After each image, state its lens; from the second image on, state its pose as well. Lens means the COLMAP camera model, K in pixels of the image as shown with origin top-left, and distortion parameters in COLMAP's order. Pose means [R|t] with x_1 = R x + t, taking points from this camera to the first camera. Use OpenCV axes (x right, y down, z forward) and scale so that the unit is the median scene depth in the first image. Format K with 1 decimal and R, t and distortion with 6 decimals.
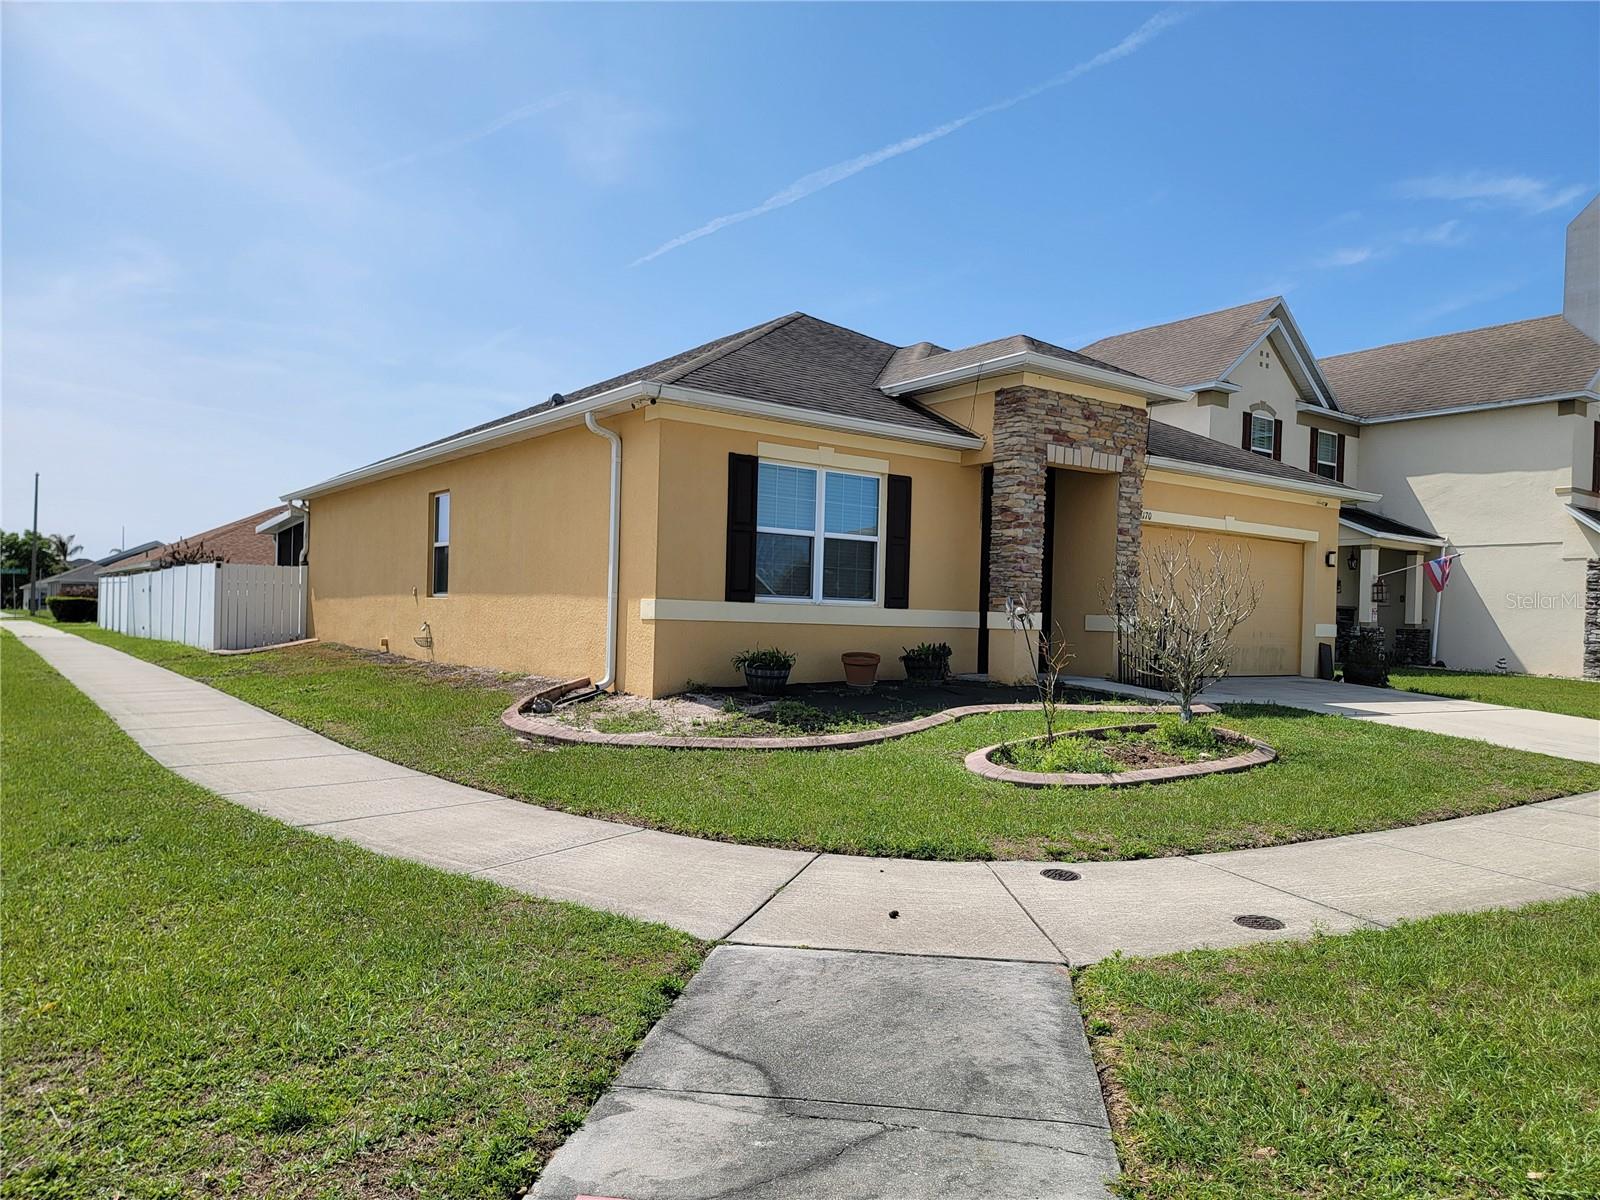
lens RADIAL K [[1099.1, 0, 798.8], [0, 1099.1, 614.5], [0, 0, 1]] dist [0.089135, -0.079283]
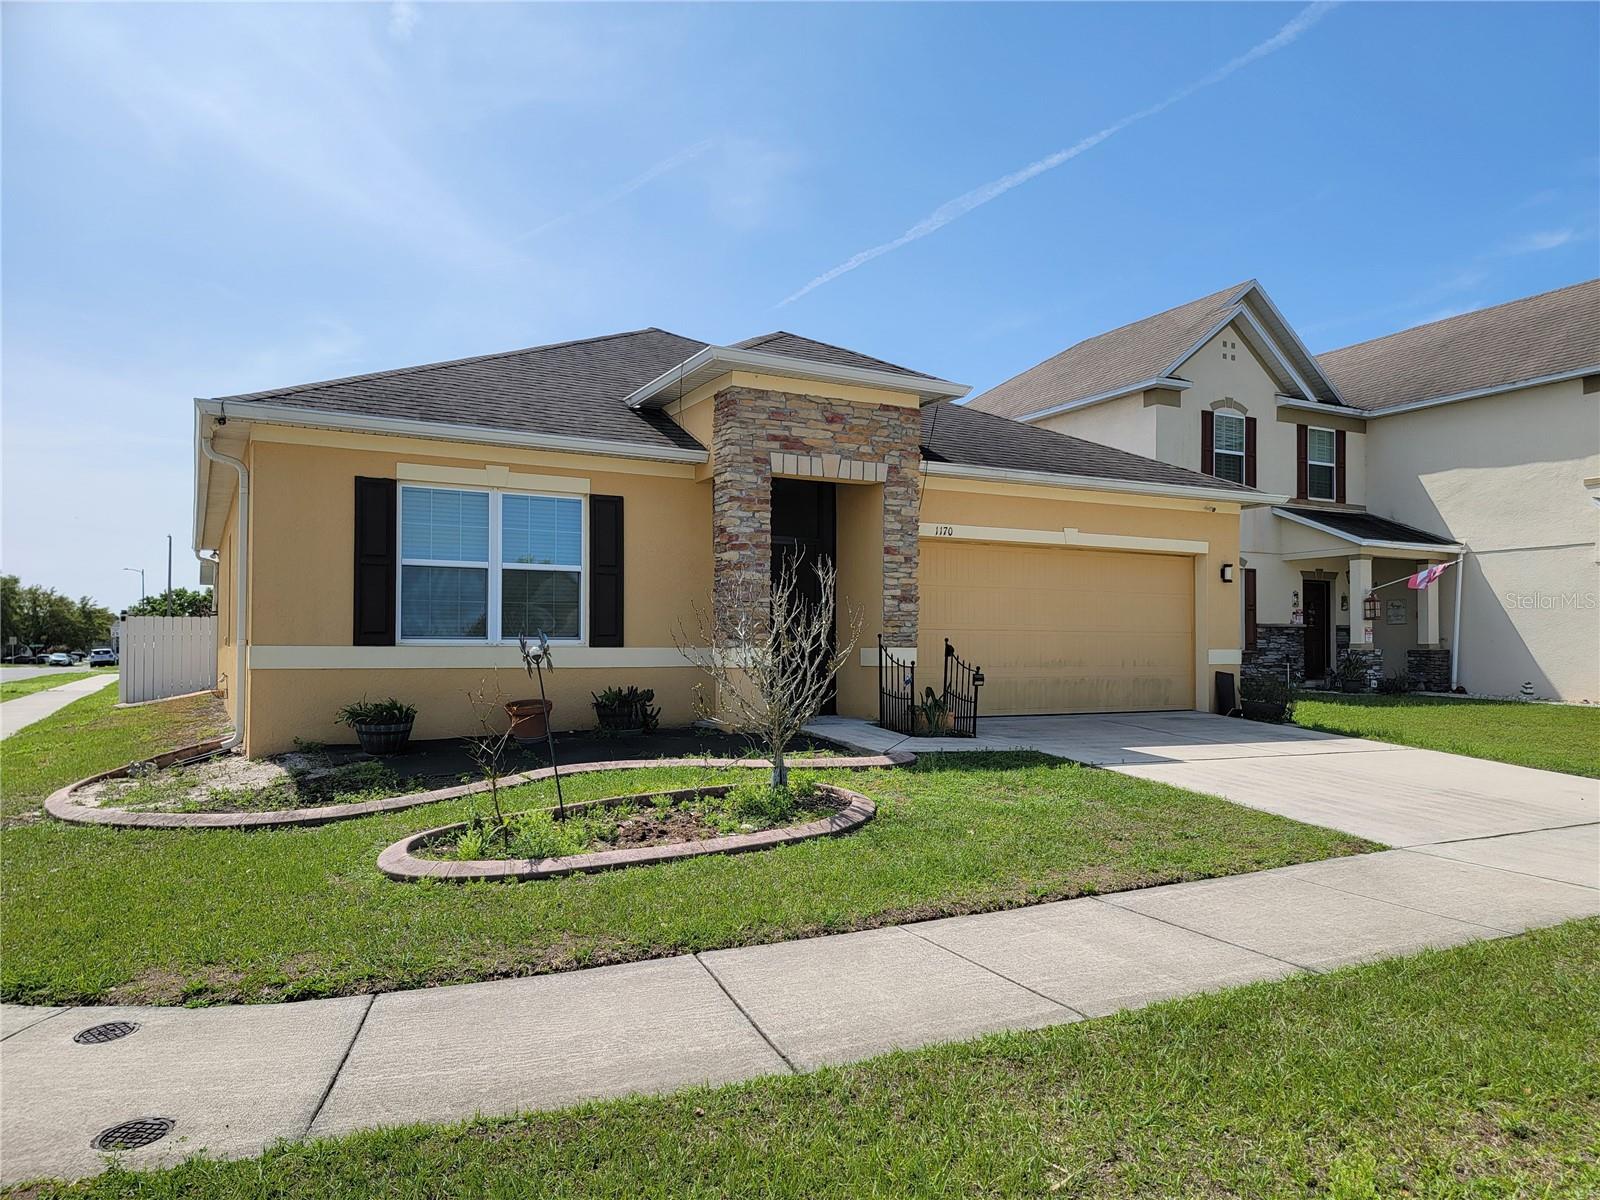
lens RADIAL K [[1099.1, 0, 798.8], [0, 1099.1, 614.5], [0, 0, 1]] dist [0.089135, -0.079283]
pose [[0.990527, -0.029819, -0.134042, 0.339568], [0.025899, 0.999187, -0.030894, -0.000335], [0.134854, 0.027130, 0.990494, 0.144577]]
